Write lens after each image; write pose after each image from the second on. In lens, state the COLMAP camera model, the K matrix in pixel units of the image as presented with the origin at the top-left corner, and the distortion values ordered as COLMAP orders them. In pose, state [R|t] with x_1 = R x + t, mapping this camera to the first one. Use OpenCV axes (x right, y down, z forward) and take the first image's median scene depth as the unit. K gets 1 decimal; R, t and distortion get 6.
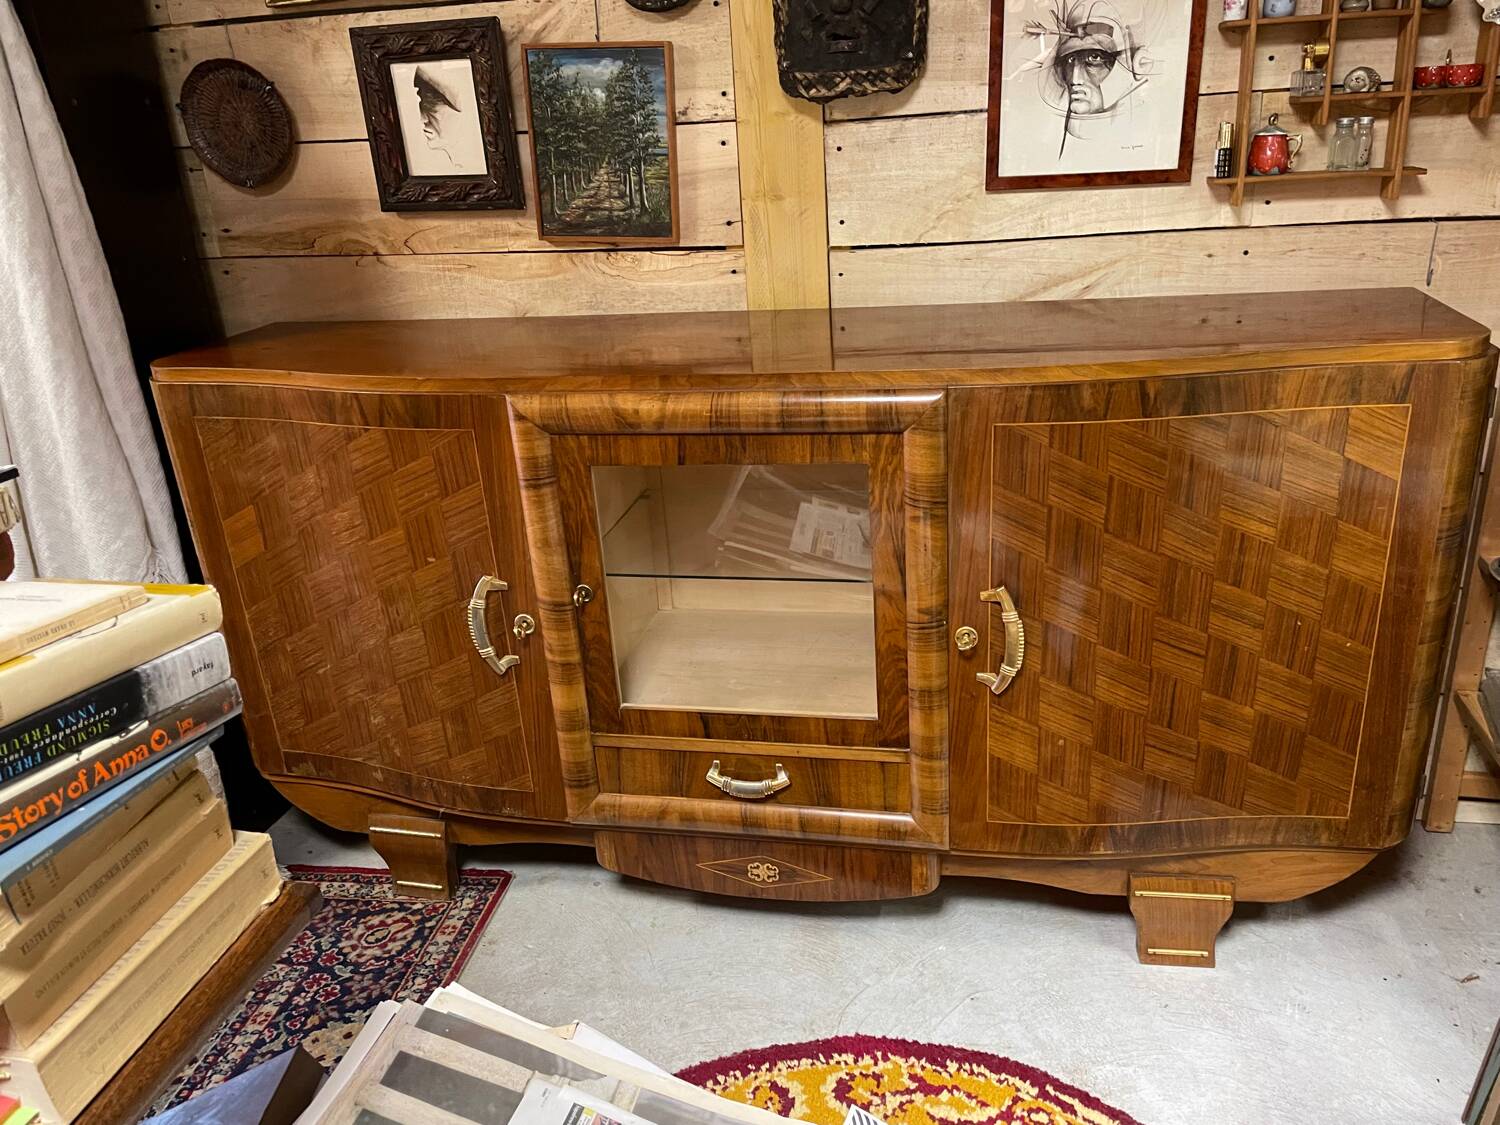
lens RADIAL K [[1135.7, 0, 760.1], [0, 1135.7, 563.1], [0, 0, 1]] dist [0.086674, -0.117868]
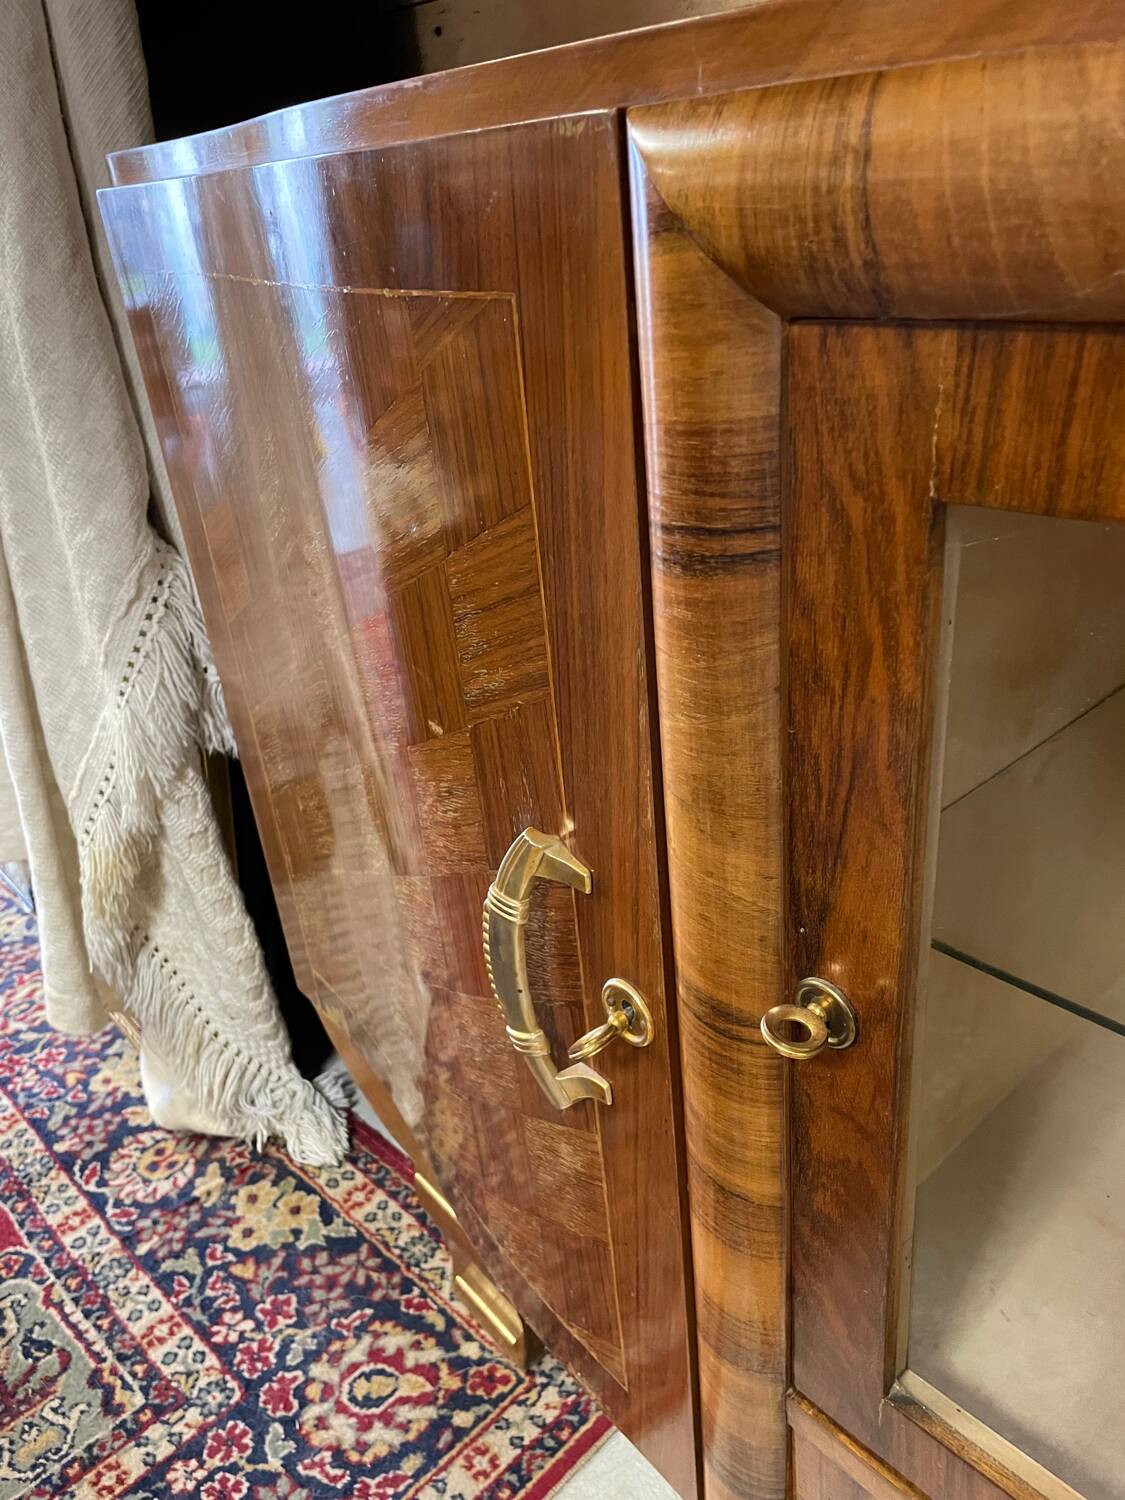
lens RADIAL K [[1135.7, 0, 551.8], [0, 1135.7, 764.4], [0, 0, 1]] dist [0.086674, -0.117868]
pose [[0.800174, 0.264849, -0.538123, -0.078491], [-0.184435, 0.962401, 0.199418, -0.064127], [0.570706, -0.060321, 0.818936, 0.737274]]
